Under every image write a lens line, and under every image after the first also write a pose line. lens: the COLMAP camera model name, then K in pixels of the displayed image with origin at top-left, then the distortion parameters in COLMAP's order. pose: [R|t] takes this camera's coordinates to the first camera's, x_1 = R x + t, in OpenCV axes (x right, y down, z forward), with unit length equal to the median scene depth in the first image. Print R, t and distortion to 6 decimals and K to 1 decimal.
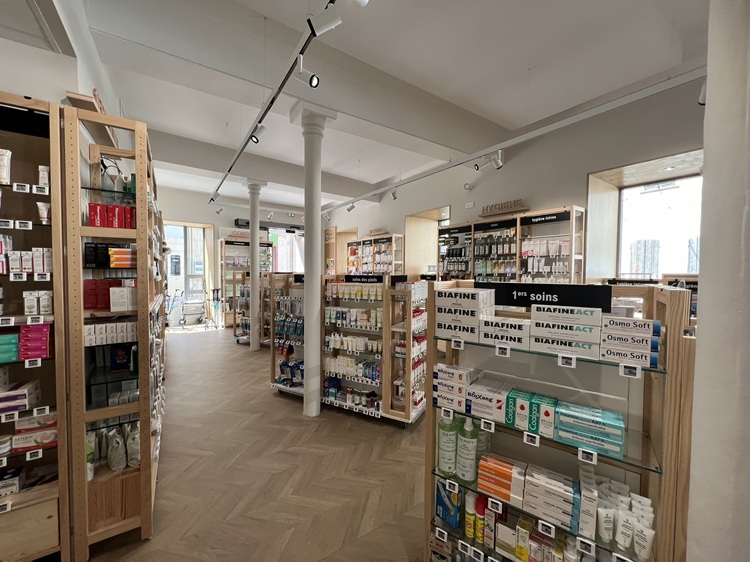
lens RADIAL K [[300.2, 0, 375.0], [0, 300.2, 281.0], [0, 0, 1]] dist [-0.002108, -0.000148]
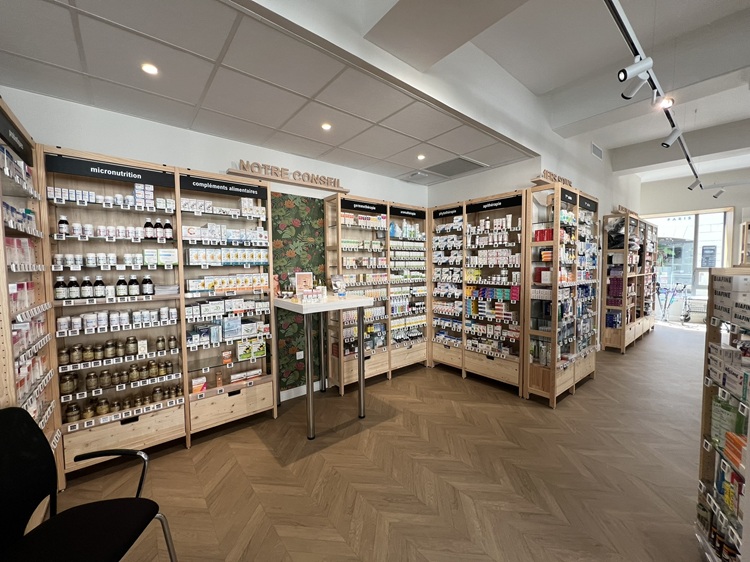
lens RADIAL K [[300.2, 0, 375.0], [0, 300.2, 281.0], [0, 0, 1]] dist [-0.002108, -0.000148]
pose [[0.108275, 0.044938, -0.993105, 1.006300], [-0.025584, 0.998773, 0.042405, 0.031446], [0.993792, 0.020816, 0.109291, -0.330868]]
